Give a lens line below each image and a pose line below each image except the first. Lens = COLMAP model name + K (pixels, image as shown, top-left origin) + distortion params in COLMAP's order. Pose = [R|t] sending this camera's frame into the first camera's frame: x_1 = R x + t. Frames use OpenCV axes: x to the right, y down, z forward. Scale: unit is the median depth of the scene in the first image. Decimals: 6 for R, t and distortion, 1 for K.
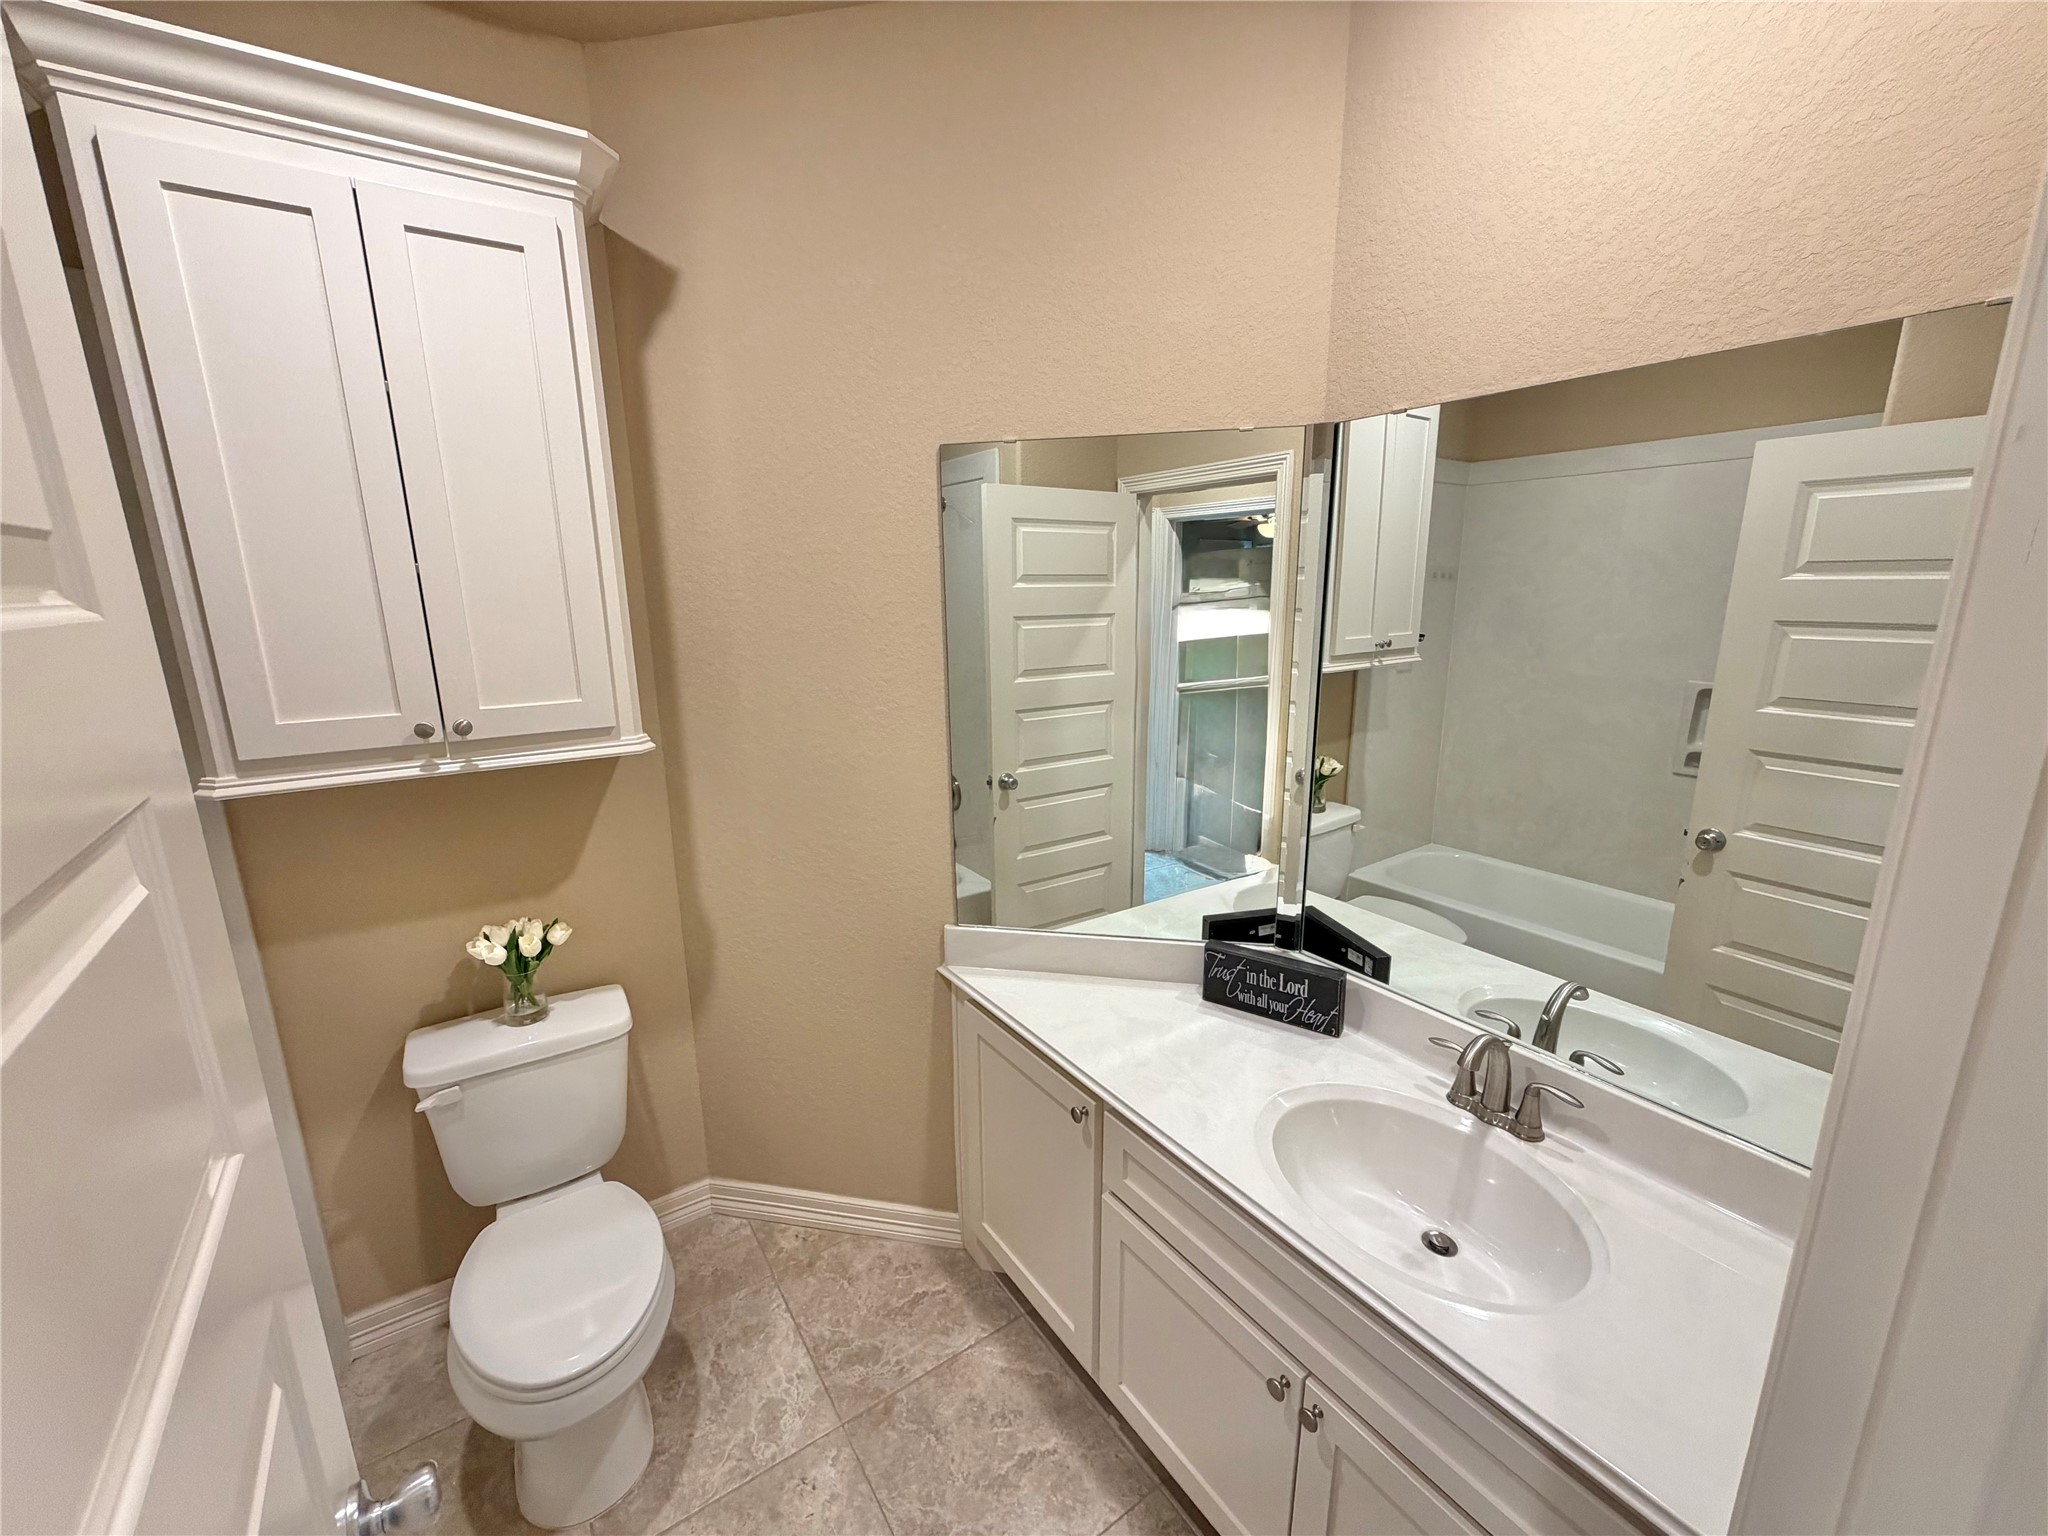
lens RADIAL K [[816.5, 0, 1017.4], [0, 816.5, 771.7], [0, 0, 1]] dist [0.000097, 0.000095]
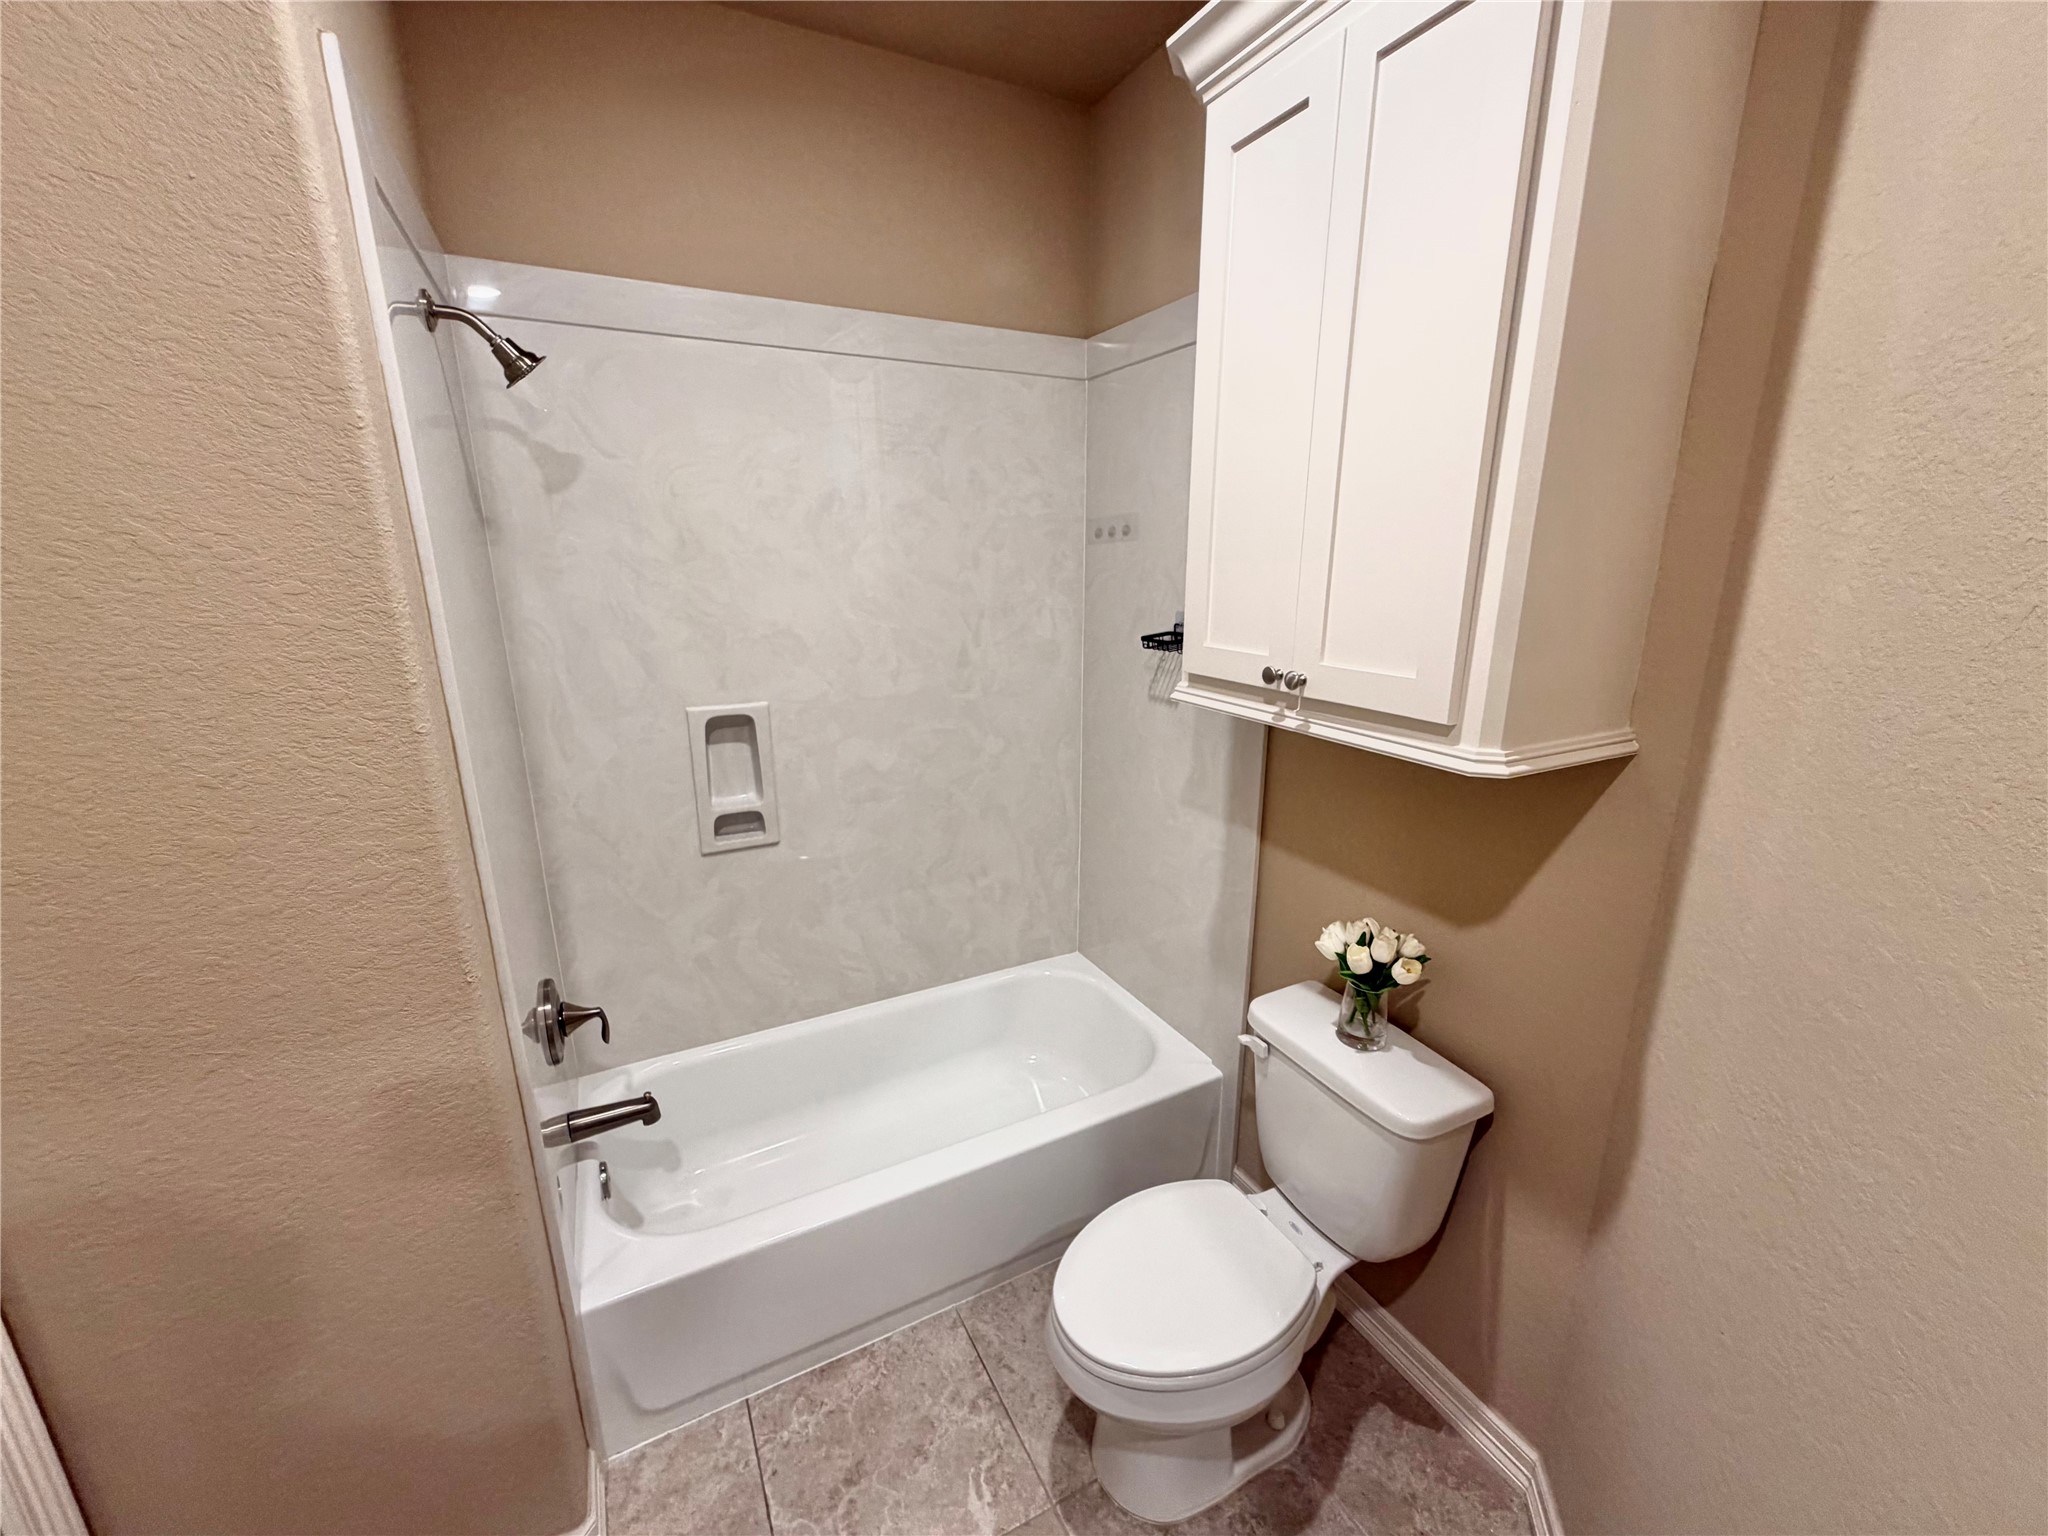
lens RADIAL K [[816.5, 0, 1017.4], [0, 816.5, 771.7], [0, 0, 1]] dist [0.000097, 0.000095]
pose [[-0.122577, 0.267362, -0.955768, 0.187177], [-0.214550, 0.933119, 0.288542, -0.131653], [0.968991, 0.240429, -0.057016, 0.686753]]
